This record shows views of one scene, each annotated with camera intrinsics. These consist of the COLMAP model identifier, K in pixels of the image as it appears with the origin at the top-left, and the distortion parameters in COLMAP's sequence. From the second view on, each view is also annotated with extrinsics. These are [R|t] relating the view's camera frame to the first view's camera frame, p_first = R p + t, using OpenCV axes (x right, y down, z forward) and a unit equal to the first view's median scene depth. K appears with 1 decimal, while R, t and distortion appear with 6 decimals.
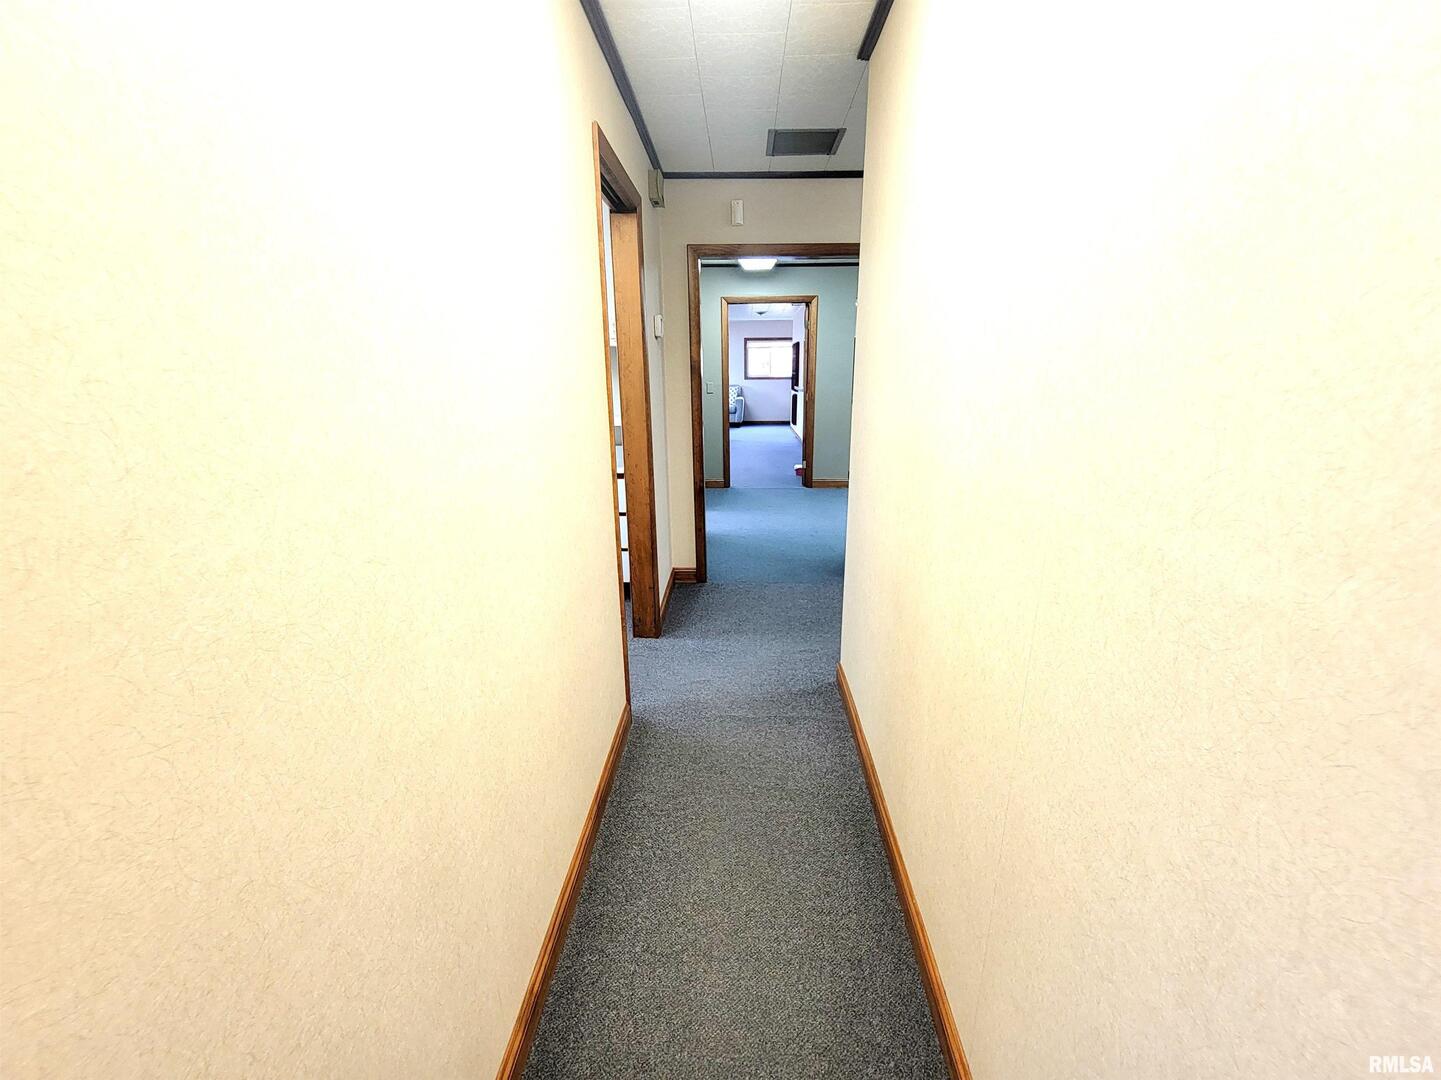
lens RADIAL K [[588.4, 0, 720.5], [0, 588.4, 540.0], [0, 0, 1]] dist [0.000034, 0.000005]
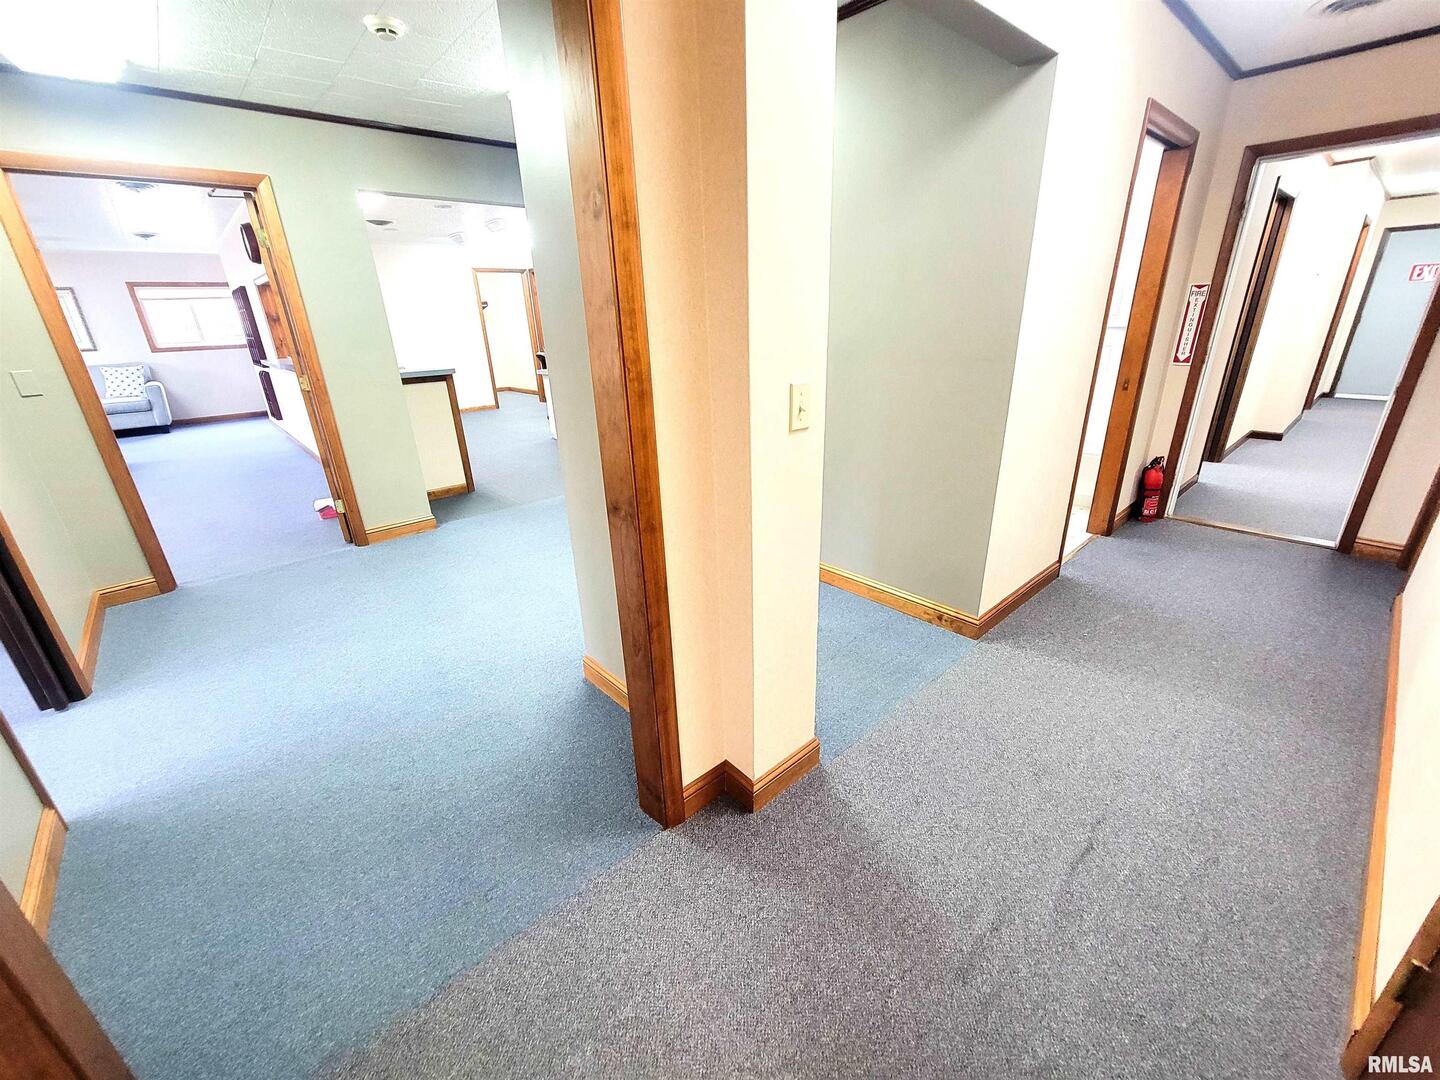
lens RADIAL K [[586.4, 0, 721.4], [0, 586.4, 546.0], [0, 0, 1]] dist [0.001151, 0.000863]
pose [[0.714299, -0.268338, 0.646352, 0.020974], [0.219566, 0.962867, 0.157093, -0.065696], [-0.664505, 0.029705, 0.746693, 0.229895]]
